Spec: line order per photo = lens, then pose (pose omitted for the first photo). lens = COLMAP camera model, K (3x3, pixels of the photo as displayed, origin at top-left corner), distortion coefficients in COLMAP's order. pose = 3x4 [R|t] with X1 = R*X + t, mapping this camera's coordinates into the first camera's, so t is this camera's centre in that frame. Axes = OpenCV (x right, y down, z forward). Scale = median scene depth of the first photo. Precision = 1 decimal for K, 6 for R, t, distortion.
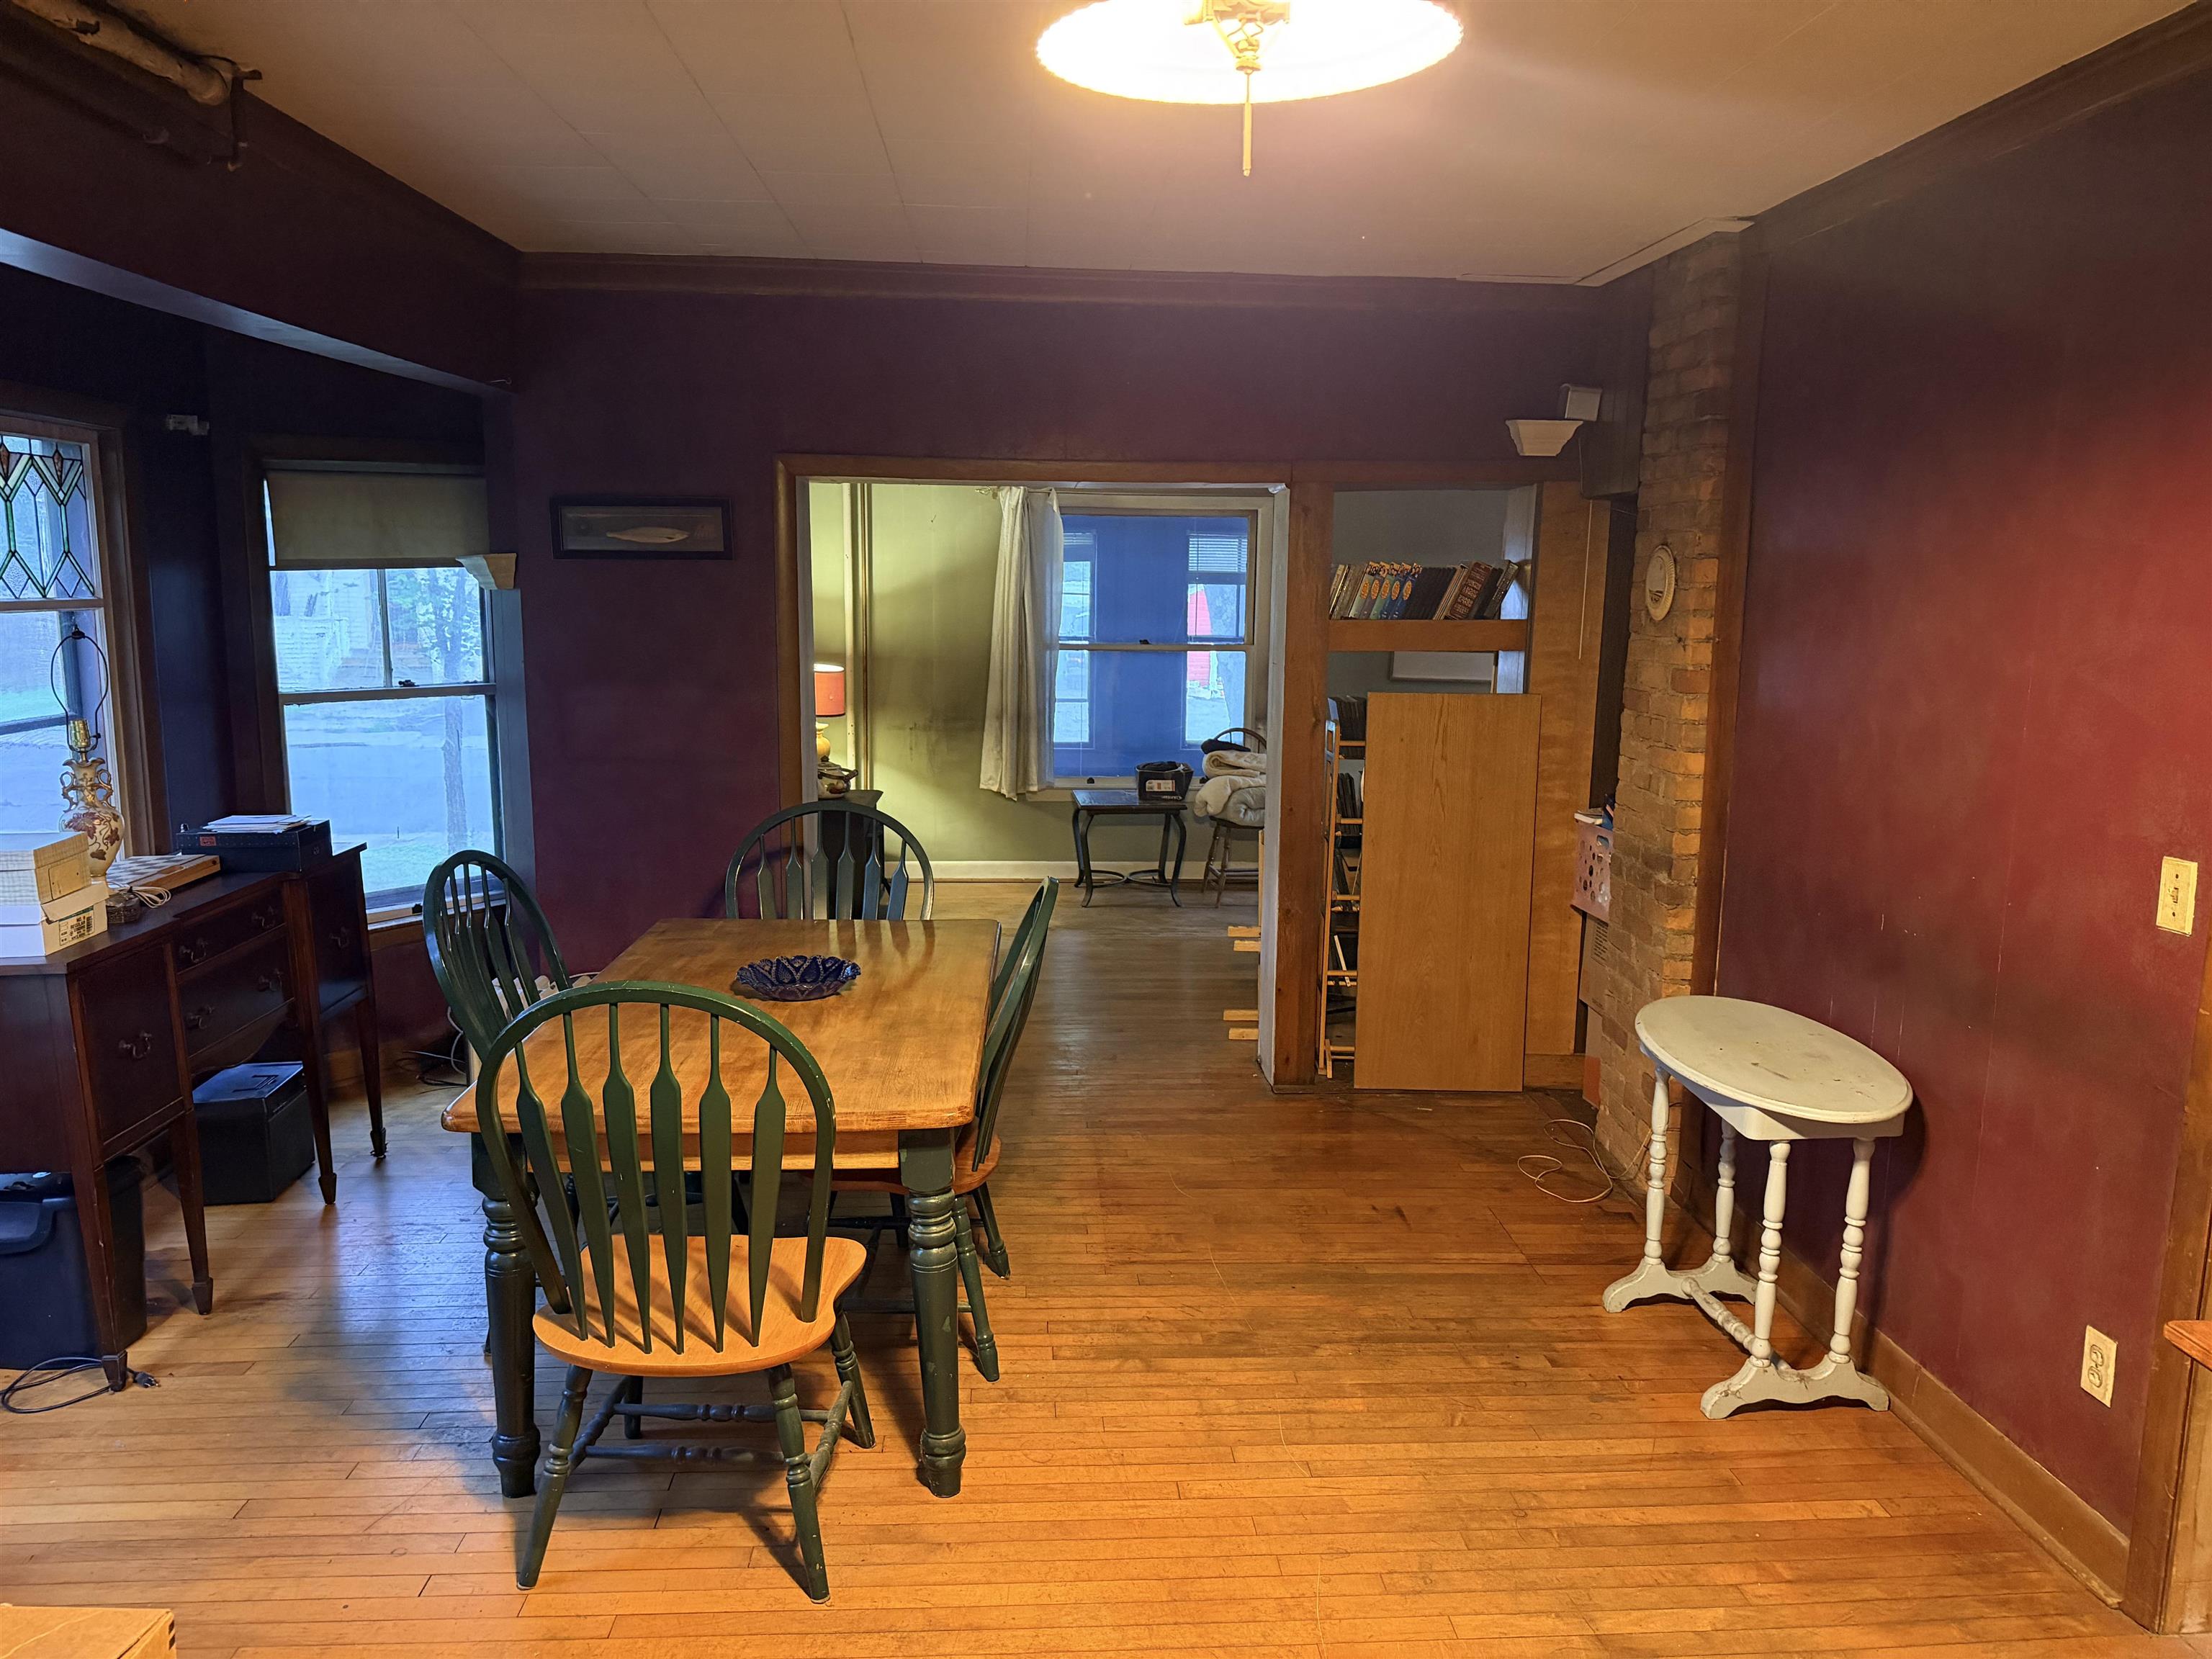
lens RADIAL K [[1582.1, 0, 1106.0], [0, 1582.1, 829.5], [0, 0, 1]] dist [-0.000233, -0.005976]
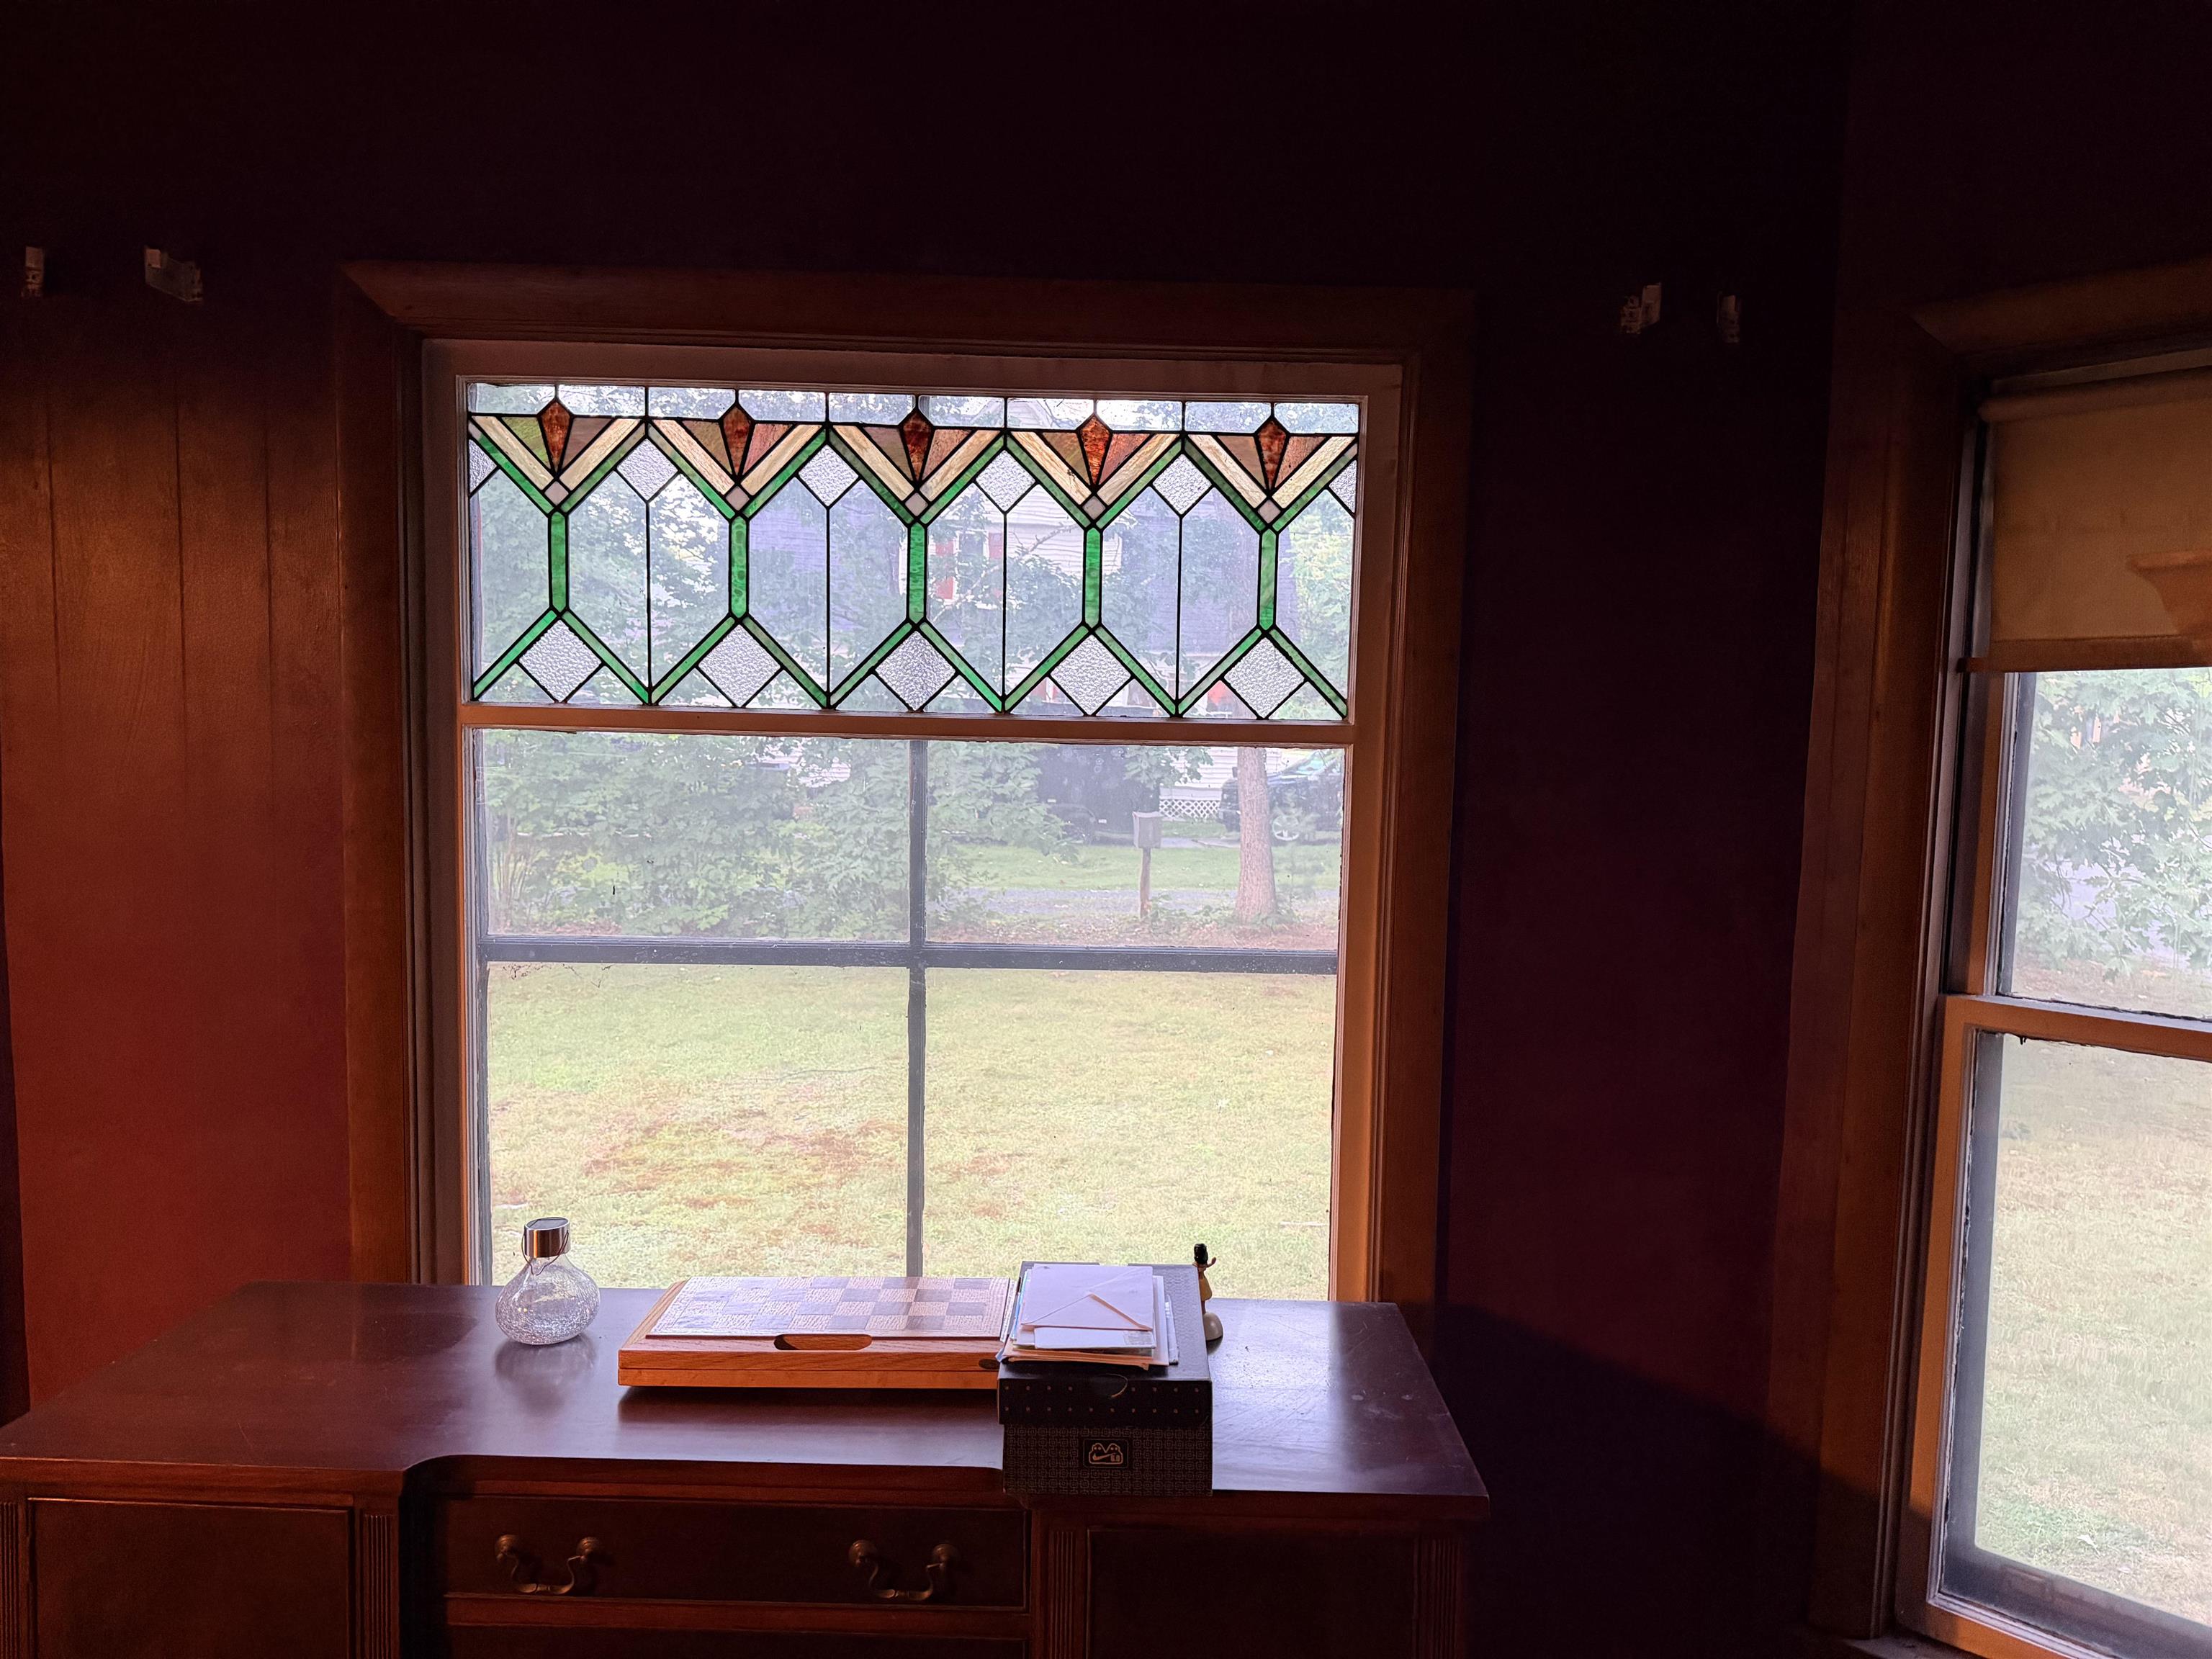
lens RADIAL K [[1582.1, 0, 1106.0], [0, 1582.1, 829.5], [0, 0, 1]] dist [-0.000233, -0.005976]
pose [[-0.062276, 0.078926, -0.994933, -0.176929], [-0.175224, 0.980520, 0.088750, -0.158508], [0.982557, 0.179863, -0.047234, 1.046646]]
